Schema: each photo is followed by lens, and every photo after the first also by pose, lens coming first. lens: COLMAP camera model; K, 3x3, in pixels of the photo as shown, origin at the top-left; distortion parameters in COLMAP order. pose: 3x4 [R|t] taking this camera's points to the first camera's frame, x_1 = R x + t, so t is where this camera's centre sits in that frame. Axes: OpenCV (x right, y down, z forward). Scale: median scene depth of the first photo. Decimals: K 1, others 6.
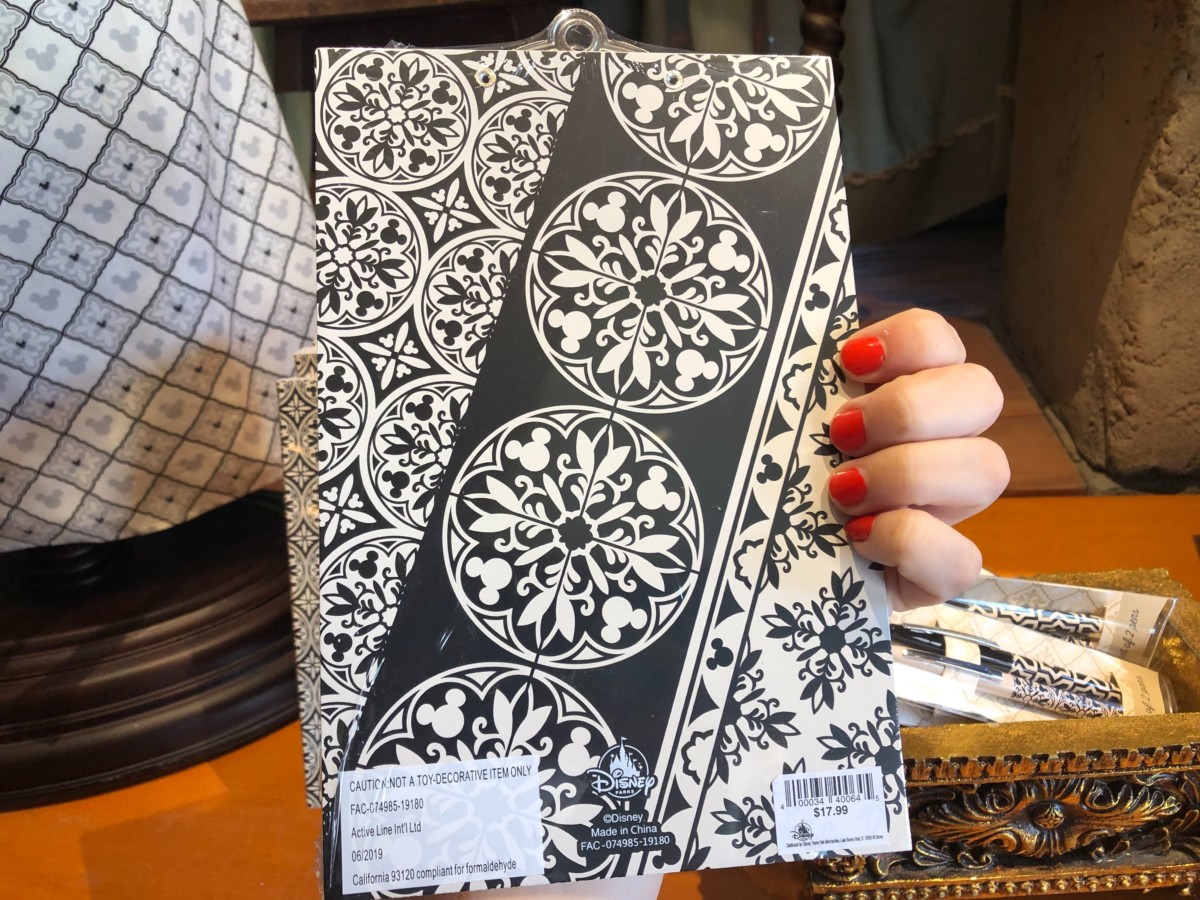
lens RADIAL K [[1006.3, 0, 574.3], [0, 1006.3, 451.4], [0, 0, 1]] dist [-0.003570, -0.010132]
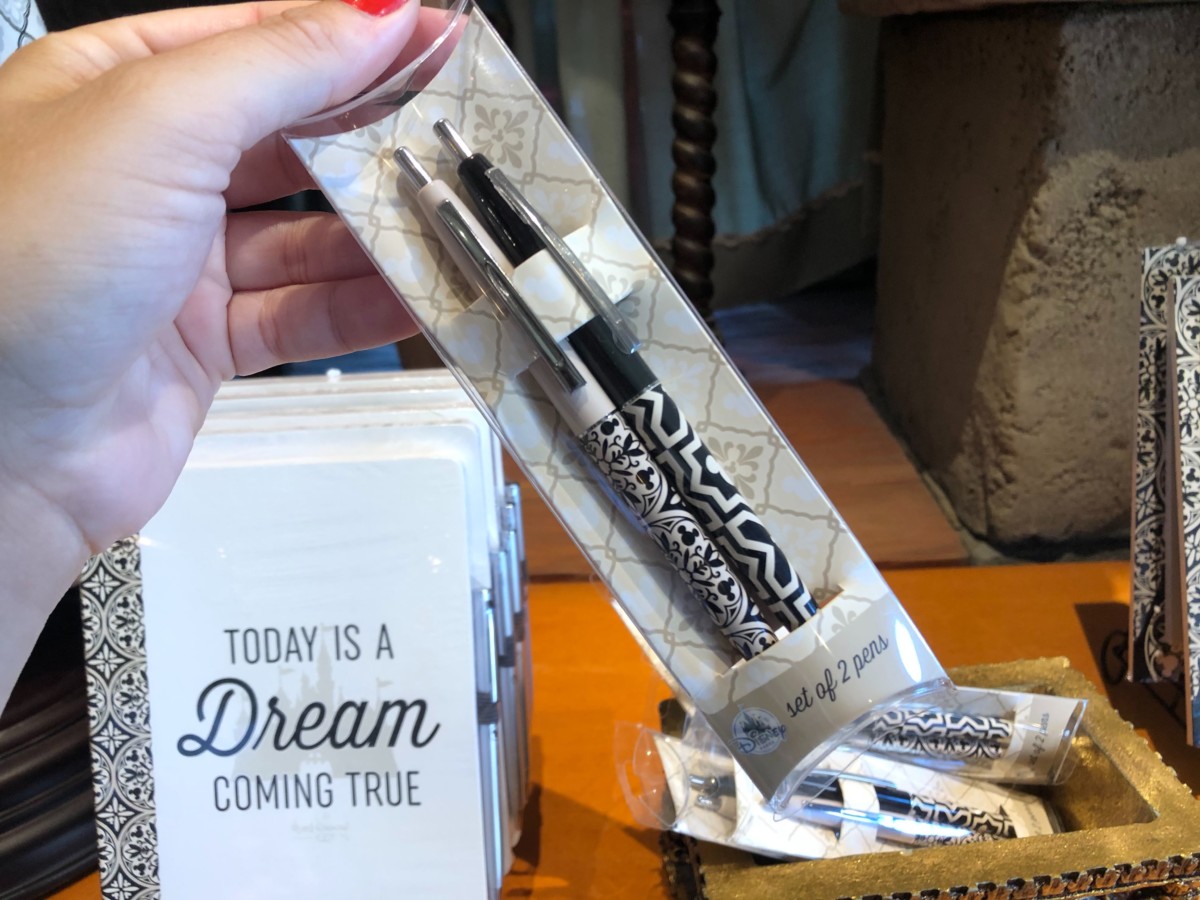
lens RADIAL K [[1013.0, 0, 600.0], [0, 1013.0, 450.0], [0, 0, 1]] dist [0.024915, -0.049398]
pose [[0.989406, -0.011459, 0.144719, 0.012726], [0.019071, 0.998500, -0.051319, -0.030134], [-0.143914, 0.053535, 0.988141, 0.081815]]
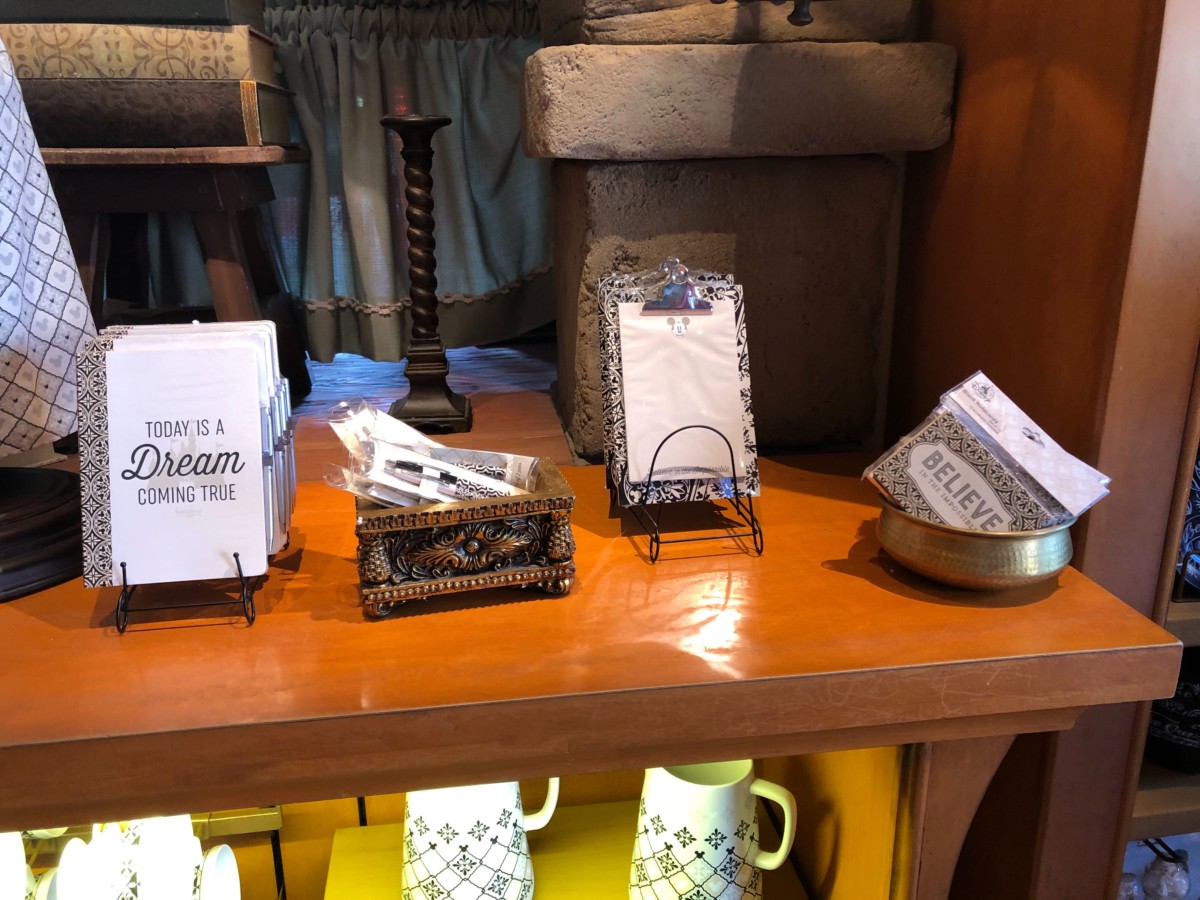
lens RADIAL K [[1013.0, 0, 600.0], [0, 1013.0, 450.0], [0, 0, 1]] dist [0.024915, -0.049398]
pose [[0.955373, -0.002238, 0.295392, 0.059822], [0.047202, 0.988280, -0.145174, 0.324739], [-0.291605, 0.152638, 0.944282, -0.788048]]
